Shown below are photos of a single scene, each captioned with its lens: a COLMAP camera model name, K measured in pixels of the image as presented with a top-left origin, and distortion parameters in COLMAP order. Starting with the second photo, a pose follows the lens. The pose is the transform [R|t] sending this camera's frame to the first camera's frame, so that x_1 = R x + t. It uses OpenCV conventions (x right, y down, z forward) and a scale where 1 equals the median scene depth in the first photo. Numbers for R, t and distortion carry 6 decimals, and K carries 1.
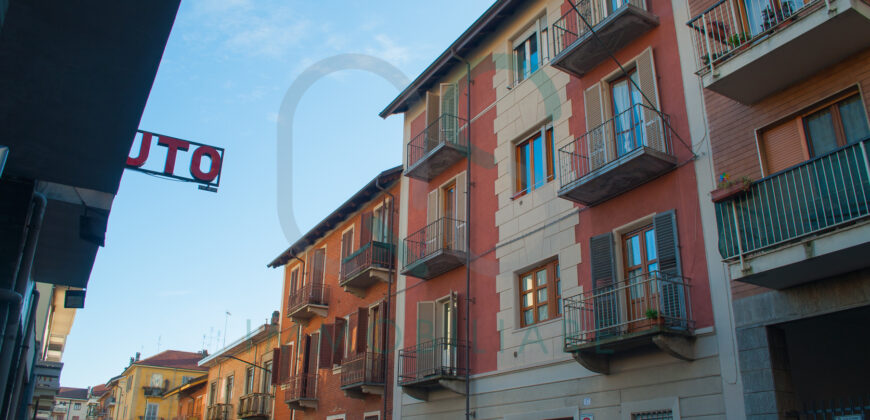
lens RADIAL K [[682.9, 0, 435.0], [0, 682.9, 210.0], [0, 0, 1]] dist [-0.094577, -0.000978]
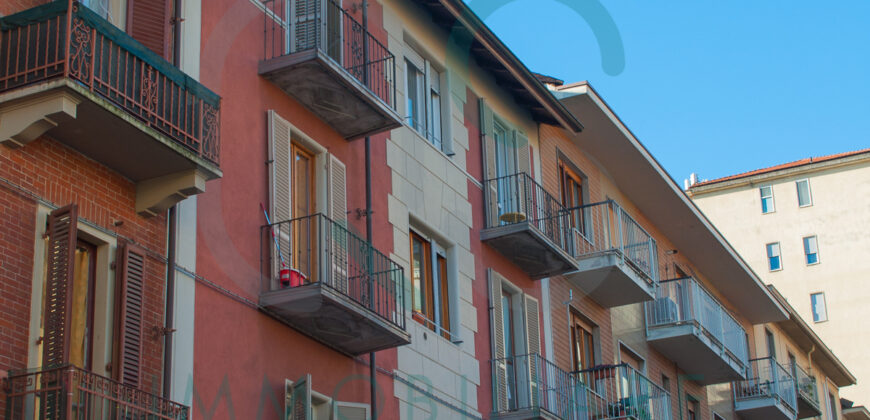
lens RADIAL K [[1496.5, 0, 435.0], [0, 1496.5, 210.0], [0, 0, 1]] dist [-0.052359, -0.047744]
pose [[-0.569213, 0.301938, 0.764742, -0.985127], [-0.276398, 0.805722, -0.523847, 0.628271], [-0.774339, -0.509554, -0.375172, 1.633904]]
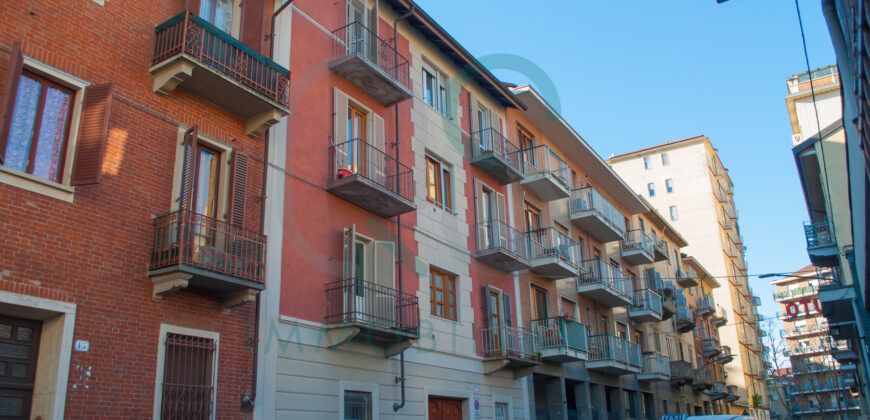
lens RADIAL K [[682.9, 0, 435.0], [0, 682.9, 210.0], [0, 0, 1]] dist [-0.094577, -0.000978]
pose [[-0.479361, 0.291547, 0.827776, -0.884466], [-0.292730, 0.836076, -0.463988, 0.558460], [-0.827359, -0.464733, -0.315438, 1.439189]]
